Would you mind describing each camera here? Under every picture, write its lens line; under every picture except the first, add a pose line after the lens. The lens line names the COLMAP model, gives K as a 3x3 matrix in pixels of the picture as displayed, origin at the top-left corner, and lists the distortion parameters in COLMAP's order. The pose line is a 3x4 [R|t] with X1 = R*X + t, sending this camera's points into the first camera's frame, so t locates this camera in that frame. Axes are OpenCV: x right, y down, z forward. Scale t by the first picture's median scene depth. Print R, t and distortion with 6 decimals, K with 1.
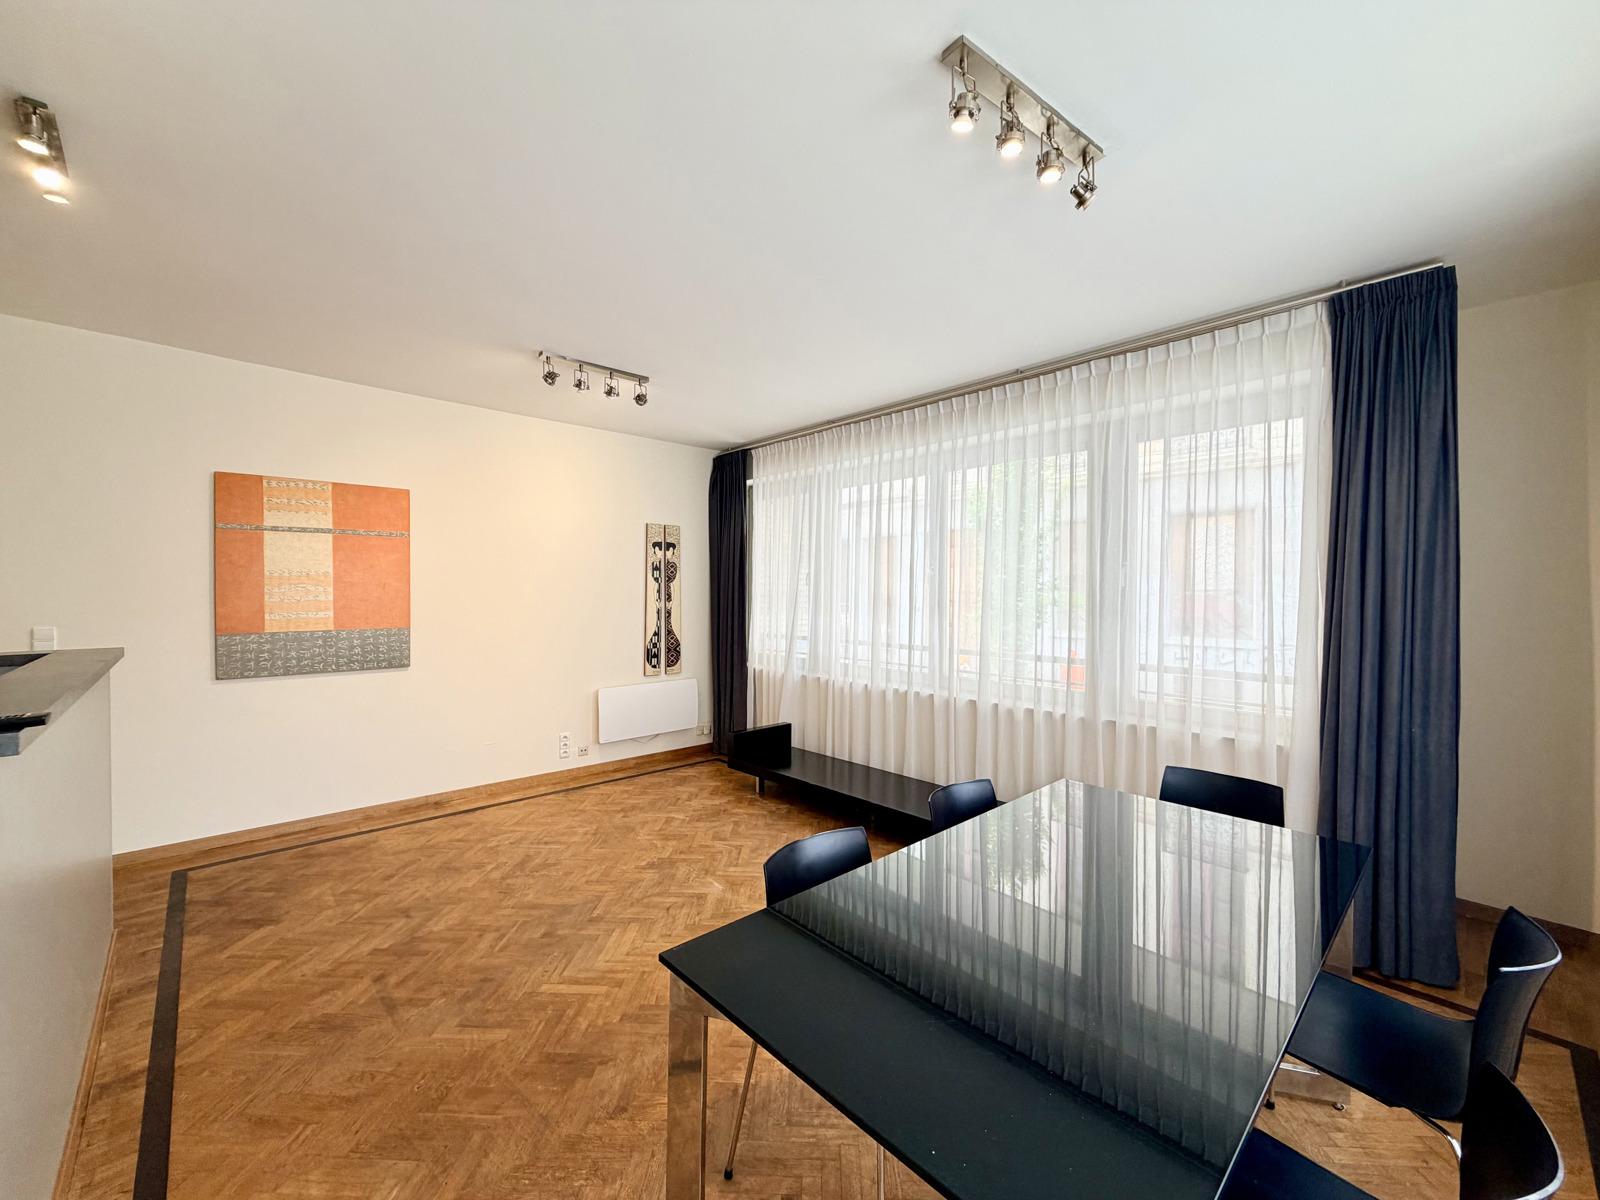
lens RADIAL K [[639.5, 0, 790.3], [0, 639.5, 605.9], [0, 0, 1]] dist [0.003632, -0.000019]
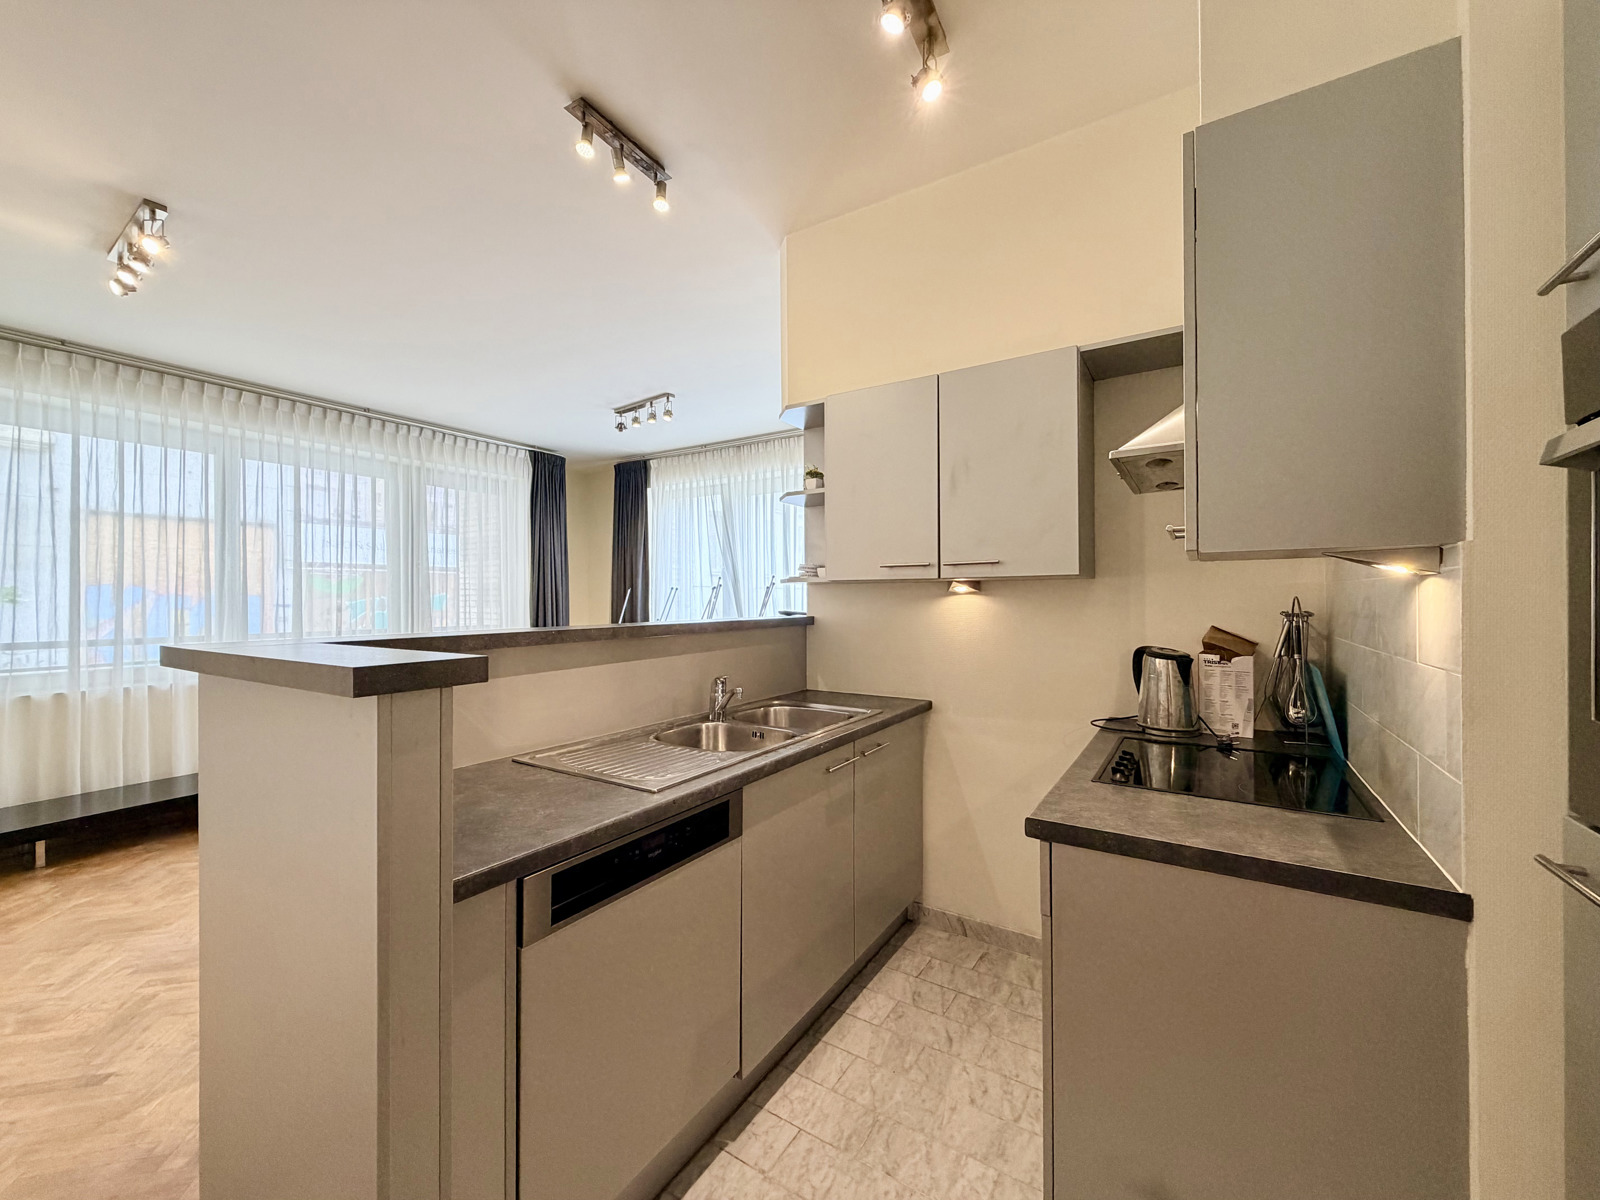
lens RADIAL K [[639.5, 0, 797.5], [0, 639.5, 599.3], [0, 0, 1]] dist [0.003632, -0.000019]
pose [[-0.258819, -0.005414, 0.965911, -1.137553], [0.025830, 0.999588, 0.012524, 0.027573], [-0.965580, 0.028191, -0.258572, 0.493869]]
